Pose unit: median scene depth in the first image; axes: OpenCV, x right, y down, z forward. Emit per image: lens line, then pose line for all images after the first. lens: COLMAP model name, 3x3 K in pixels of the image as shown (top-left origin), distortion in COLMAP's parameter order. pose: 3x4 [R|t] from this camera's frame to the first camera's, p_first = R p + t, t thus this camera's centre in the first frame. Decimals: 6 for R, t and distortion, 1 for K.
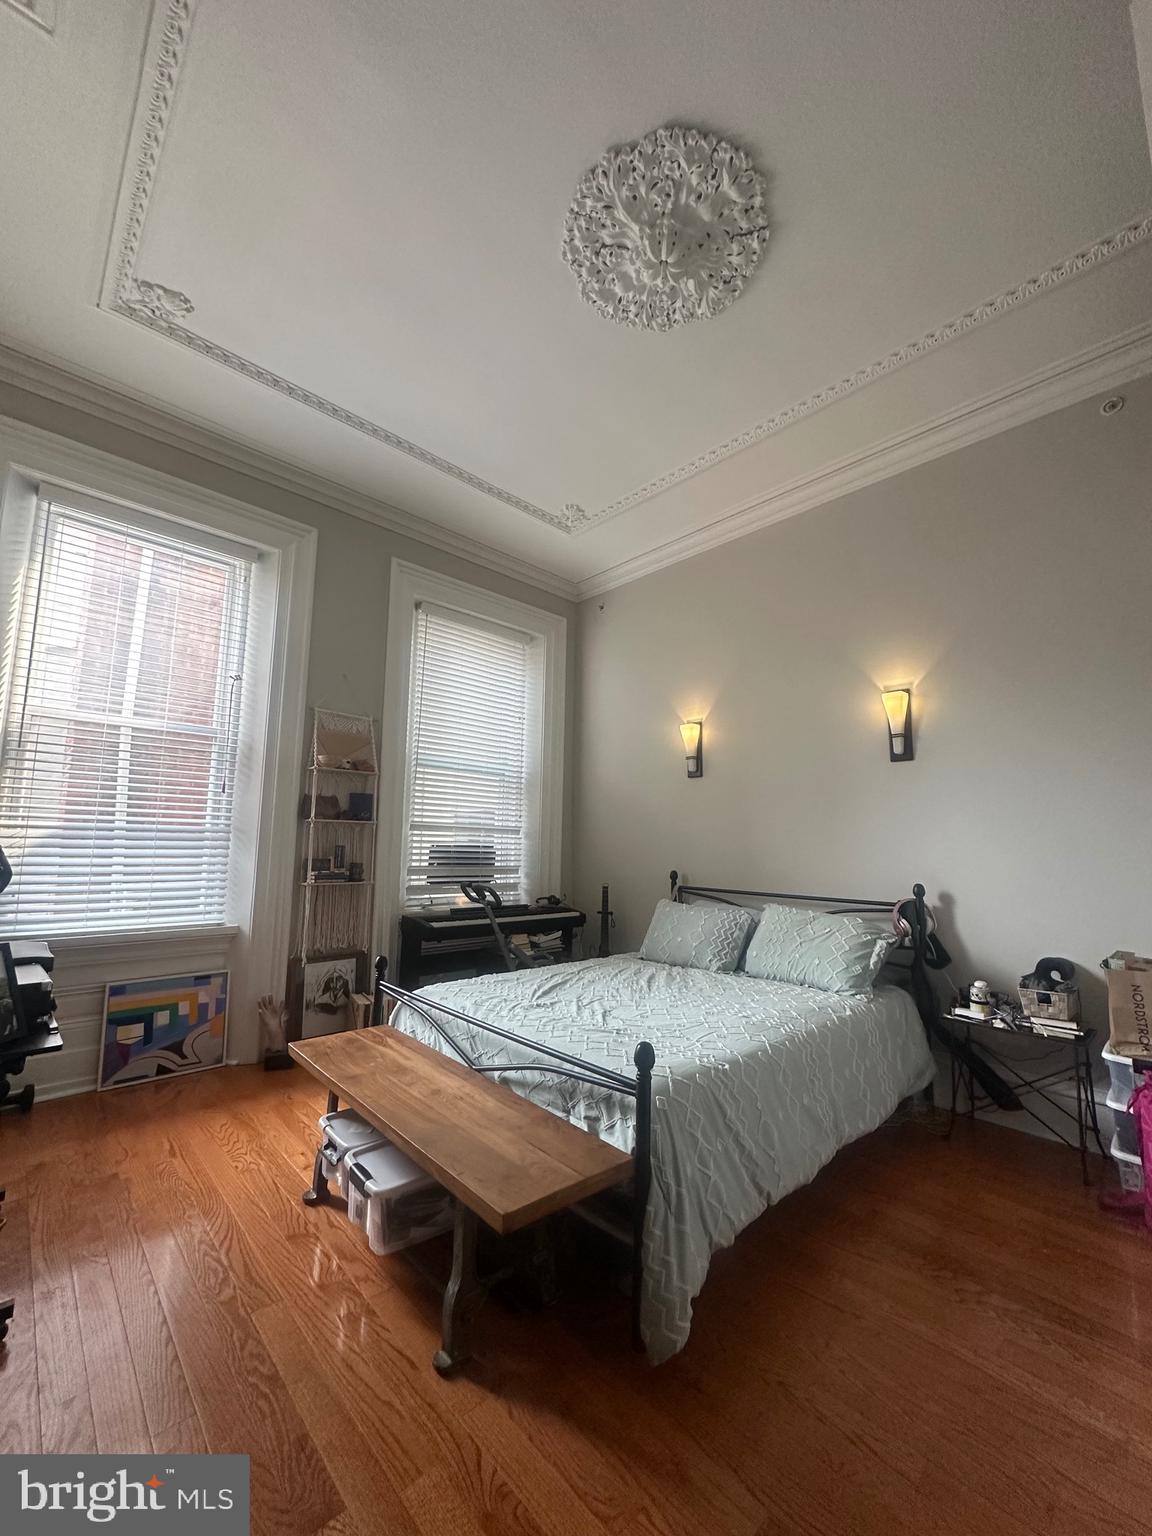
lens RADIAL K [[608.5, 0, 574.8], [0, 608.5, 767.8], [0, 0, 1]] dist [-0.003853, 0.000931]
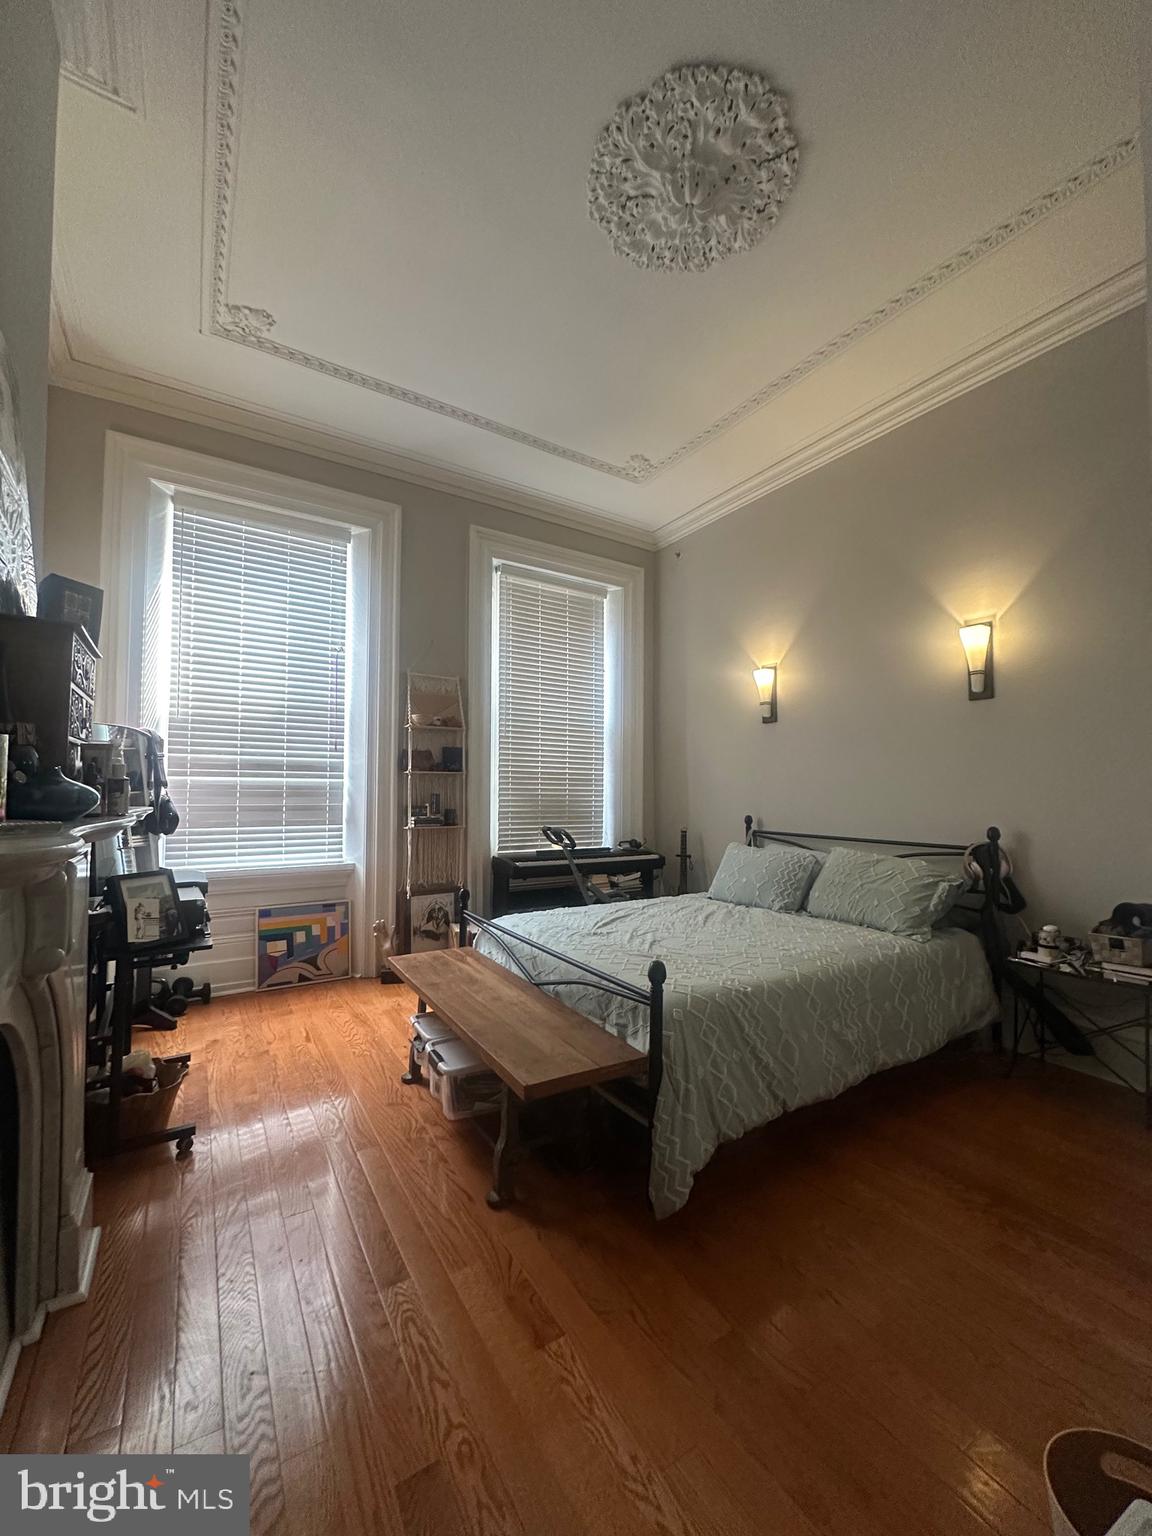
lens RADIAL K [[608.5, 0, 574.6], [0, 608.5, 767.5], [0, 0, 1]] dist [-0.003853, 0.000931]
pose [[0.982139, -0.019223, -0.187170, 0.112089], [0.034850, 0.996140, 0.080561, -0.004370], [0.184899, -0.085645, 0.979018, -0.070362]]
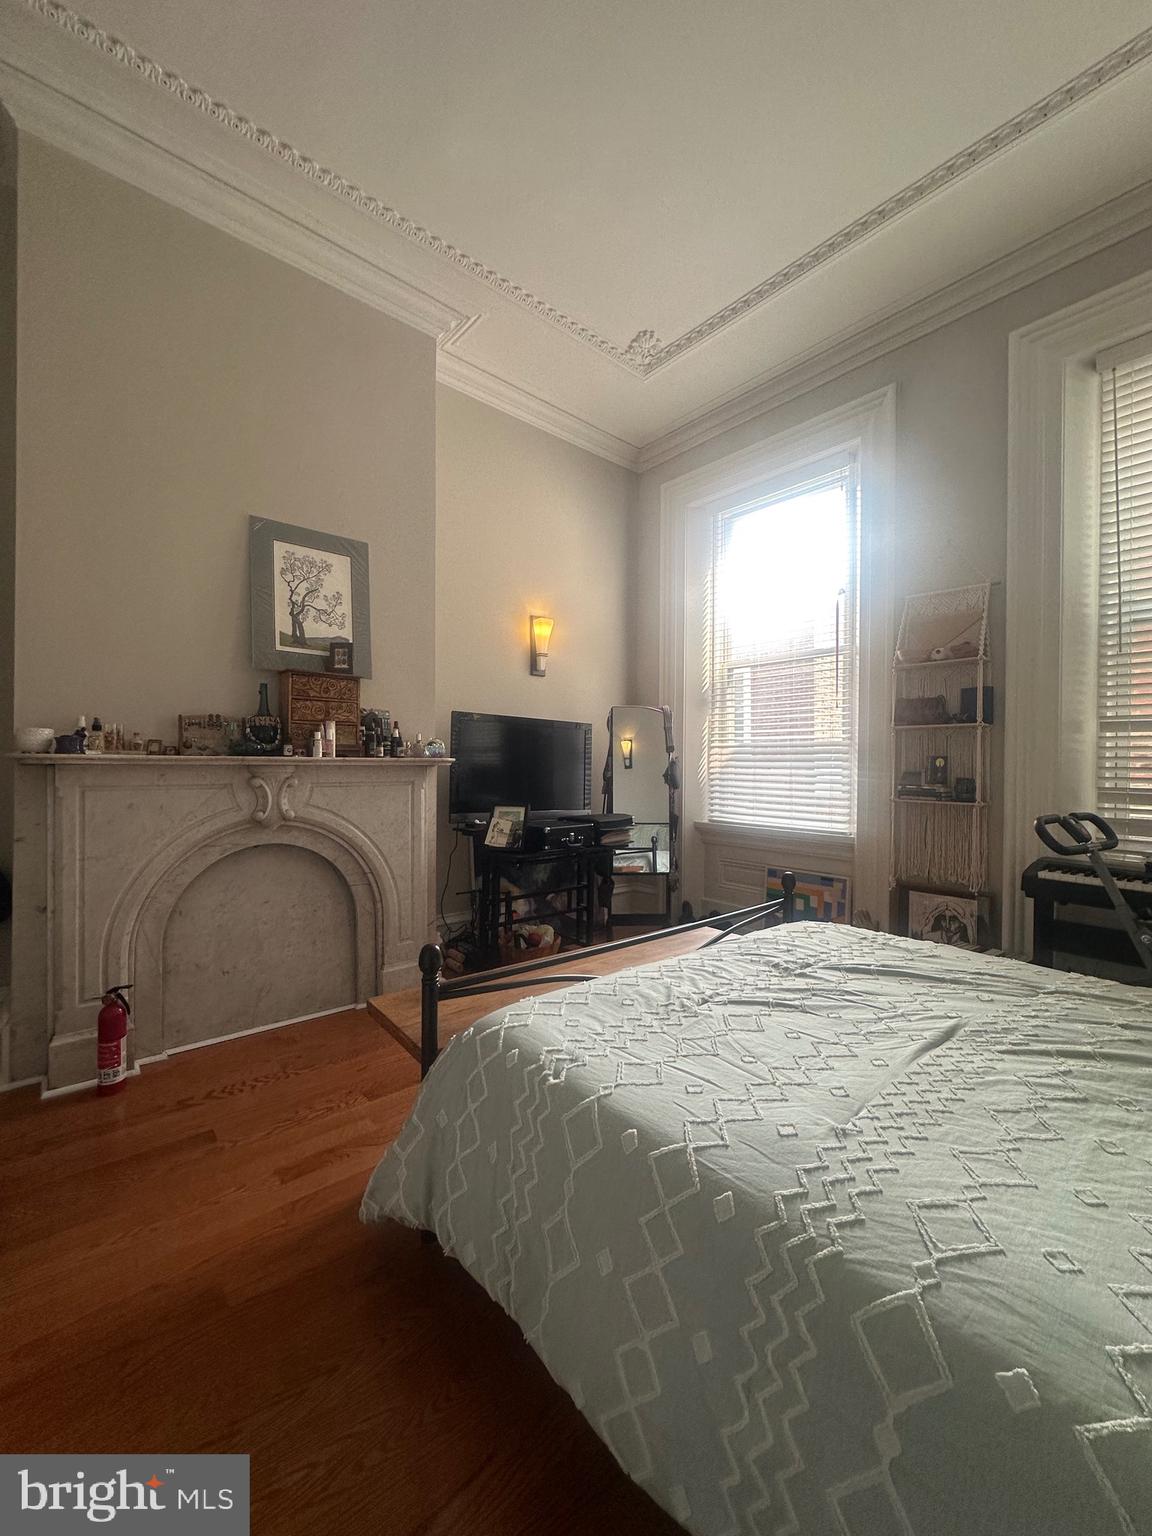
lens RADIAL K [[608.5, 0, 576.0], [0, 608.5, 766.6], [0, 0, 1]] dist [-0.003853, 0.000931]
pose [[-0.043460, -0.010483, -0.999000, 0.623984], [0.117094, 0.993000, -0.015514, 0.138624], [0.992170, -0.117651, -0.041928, 0.787126]]
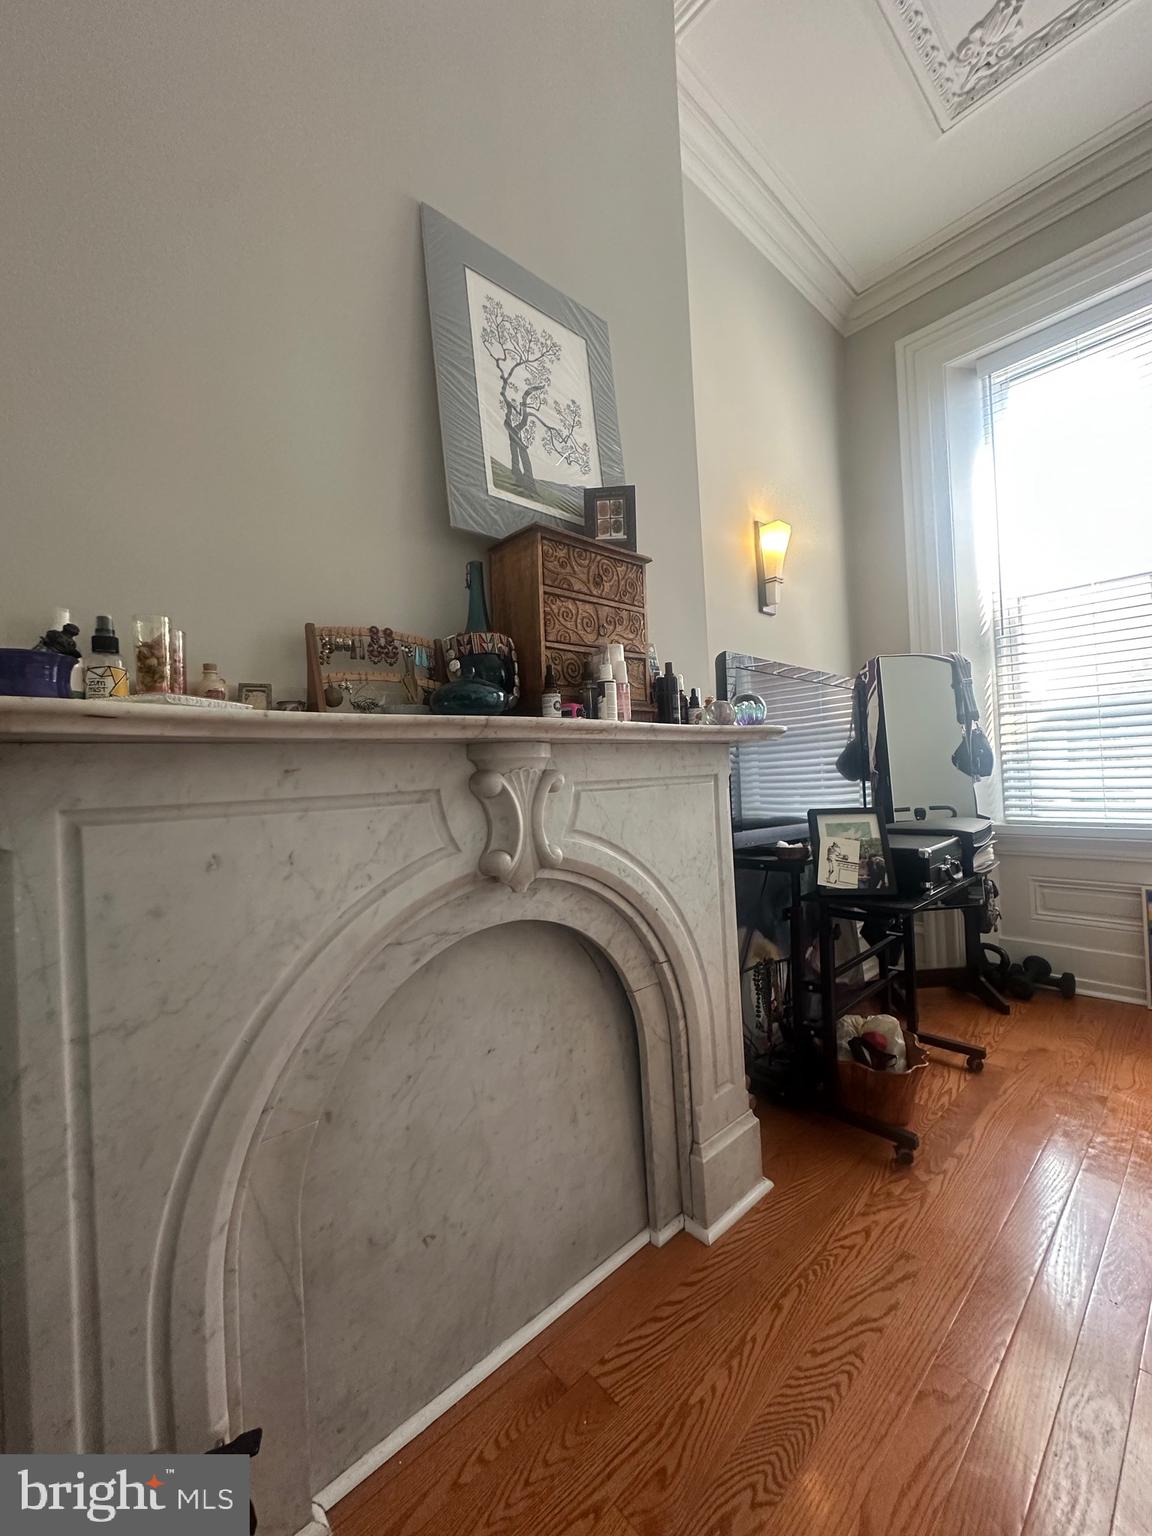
lens RADIAL K [[608.5, 0, 575.4], [0, 608.5, 765.8], [0, 0, 1]] dist [-0.003853, 0.000931]
pose [[-0.016256, -0.026900, -0.999506, 0.095258], [0.168050, 0.985344, -0.029252, 0.099207], [0.985644, -0.168442, -0.011497, 0.310772]]
